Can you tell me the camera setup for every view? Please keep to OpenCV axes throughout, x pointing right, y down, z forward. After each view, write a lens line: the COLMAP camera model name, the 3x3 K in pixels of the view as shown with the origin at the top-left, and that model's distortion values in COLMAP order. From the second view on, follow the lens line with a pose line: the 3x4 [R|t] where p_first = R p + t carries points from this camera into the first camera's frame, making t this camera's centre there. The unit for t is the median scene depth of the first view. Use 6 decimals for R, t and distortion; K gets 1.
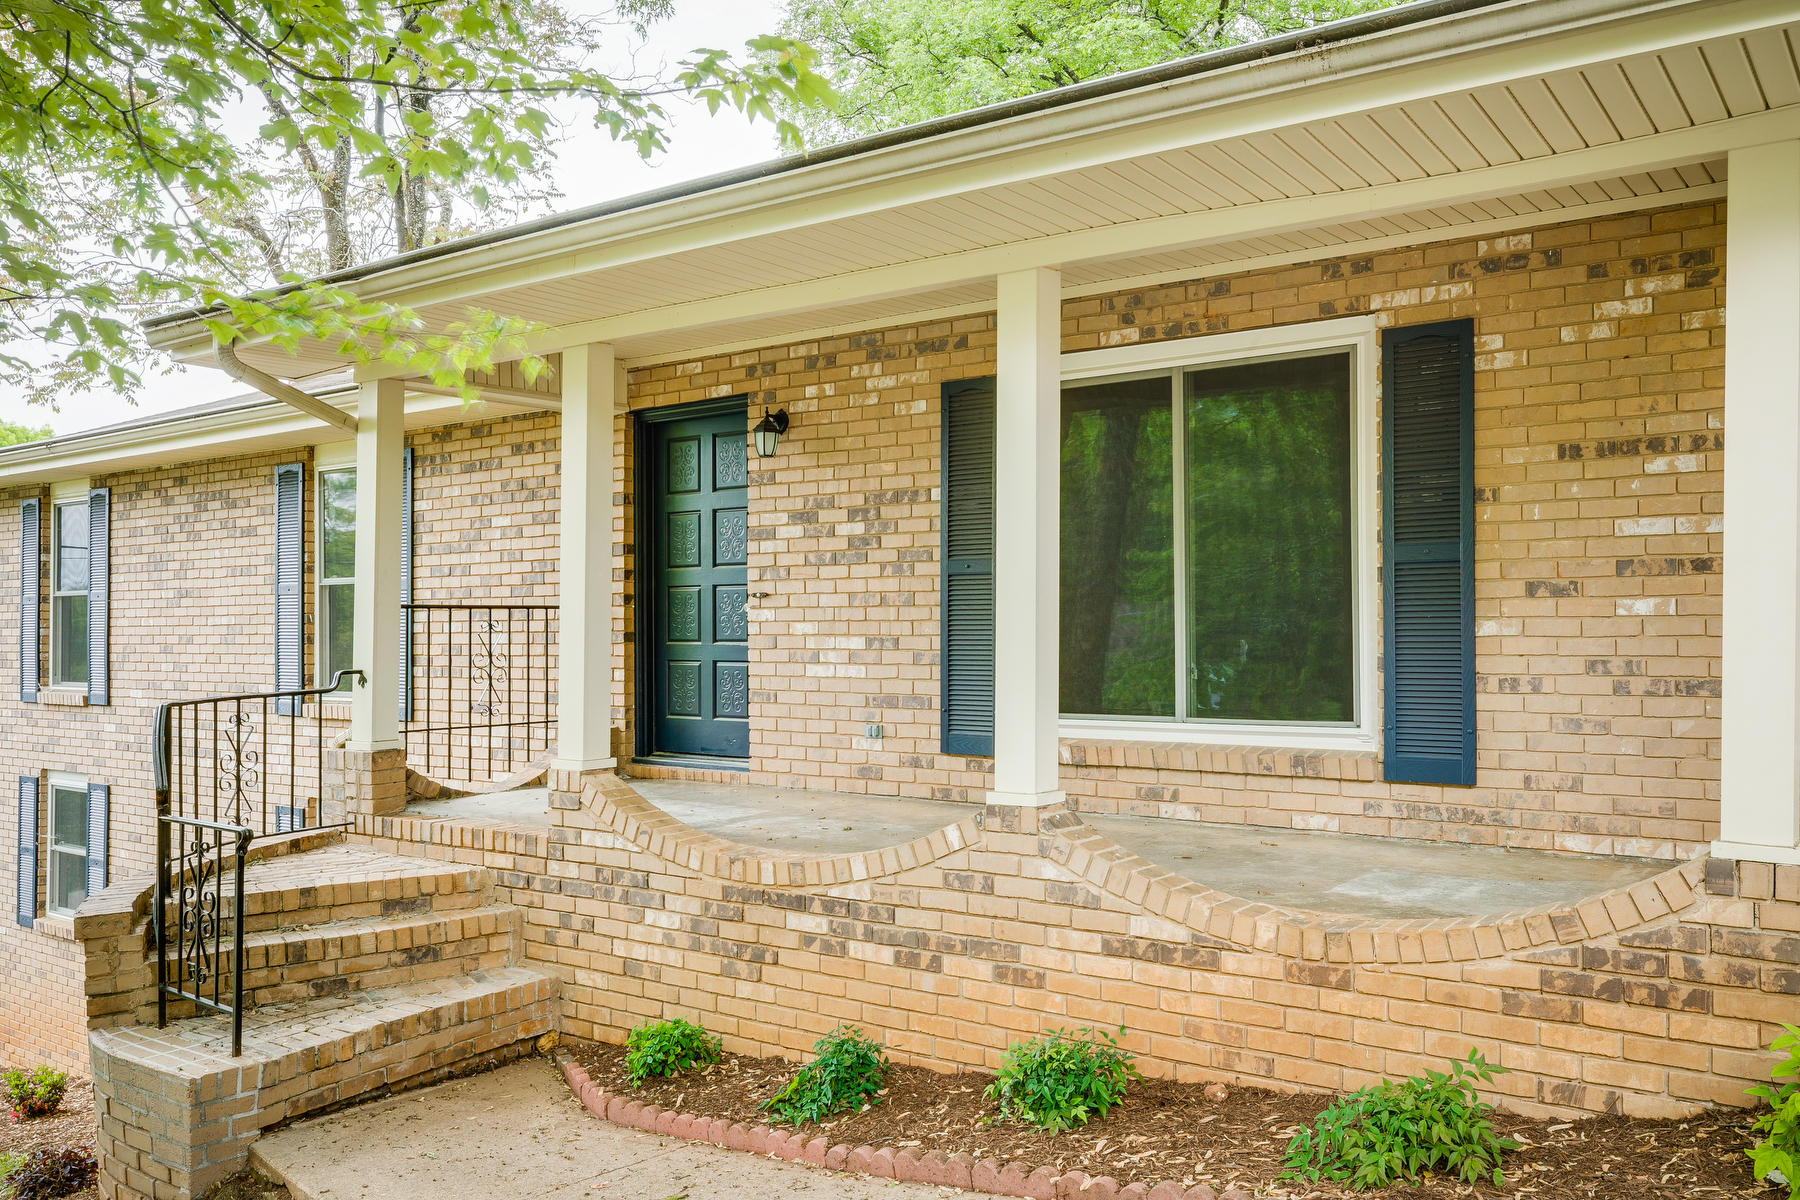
lens RADIAL K [[1515.5, 0, 903.1], [0, 1515.5, 598.2], [0, 0, 1]] dist [-0.001628, -0.001905]
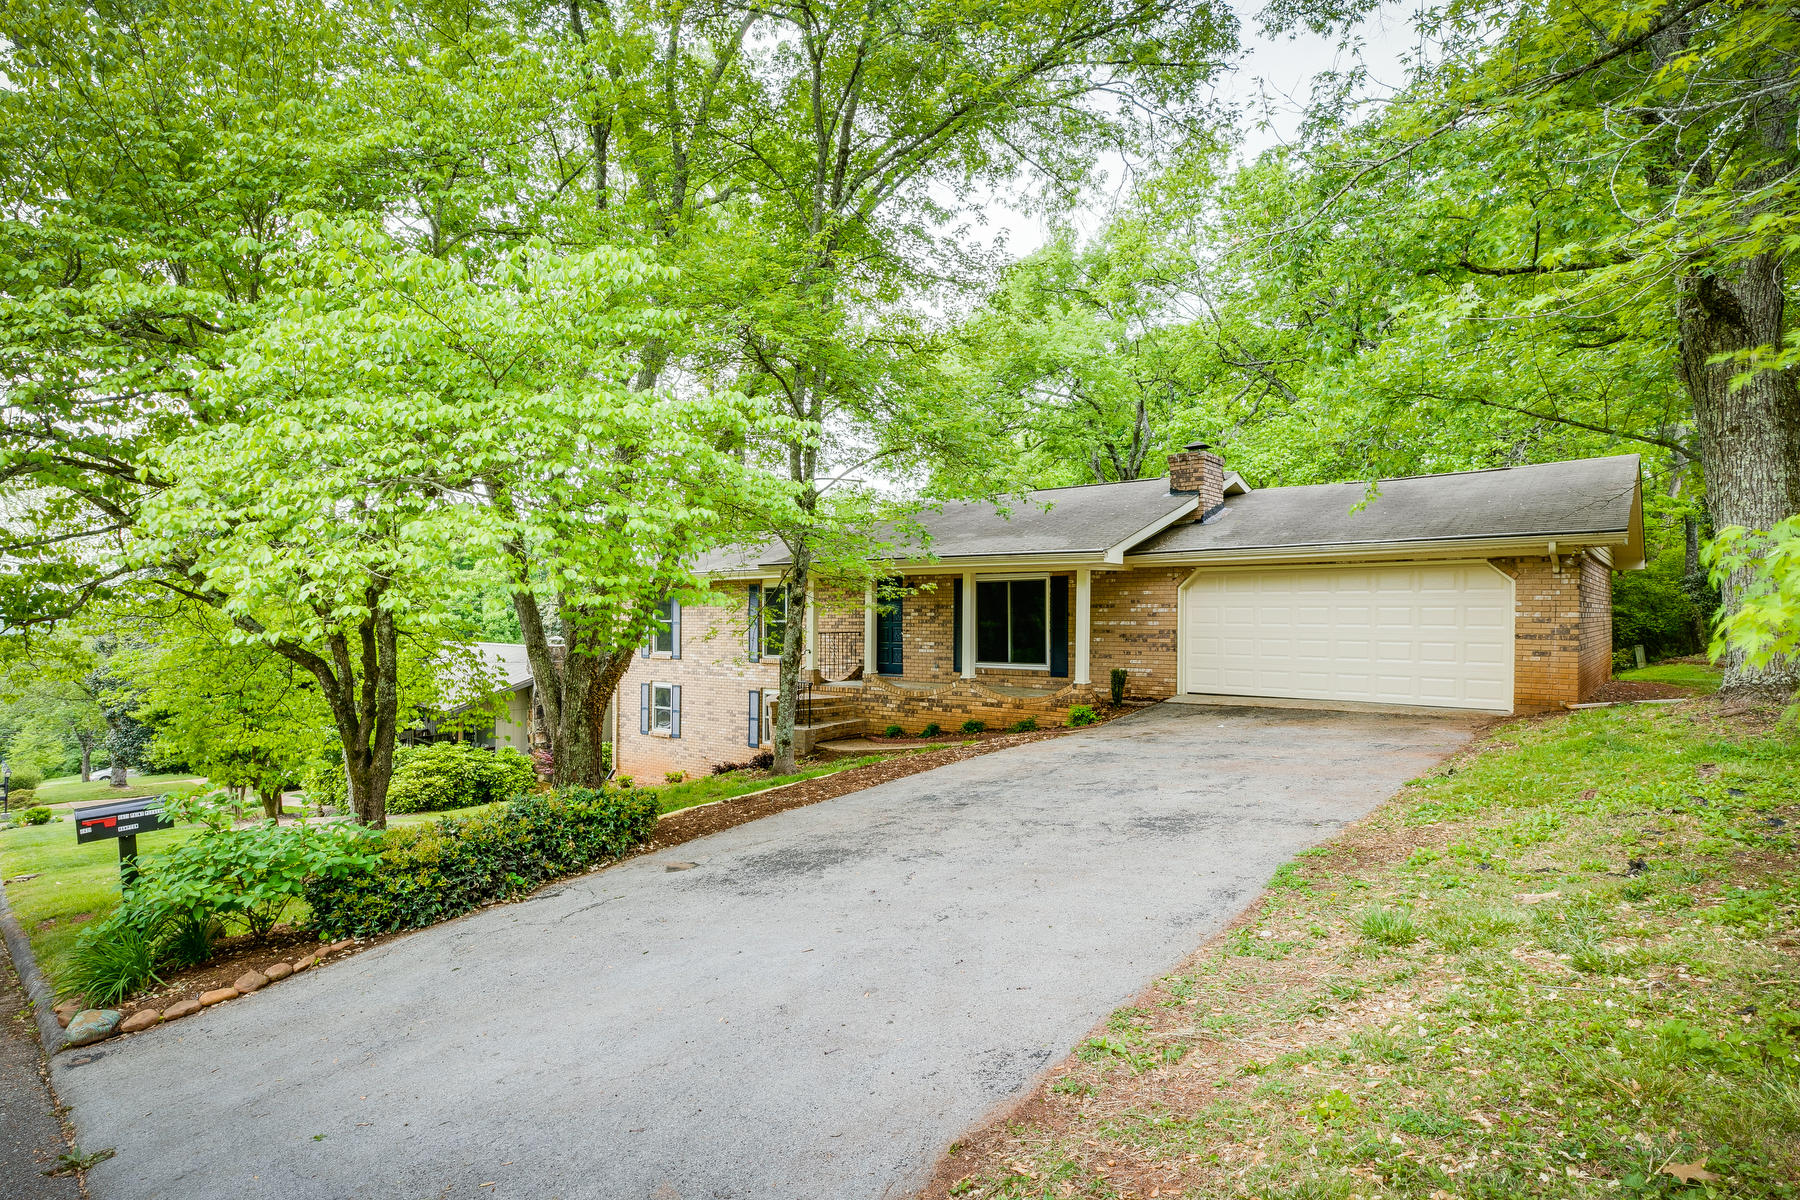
lens RADIAL K [[1042.5, 0, 893.0], [0, 1042.5, 601.7], [0, 0, 1]] dist [0.004061, 0.000262]
pose [[0.998904, 0.005607, -0.046477, -0.008615], [-0.005278, 0.999960, 0.007212, -0.119227], [0.046515, -0.006958, 0.998893, -2.062187]]
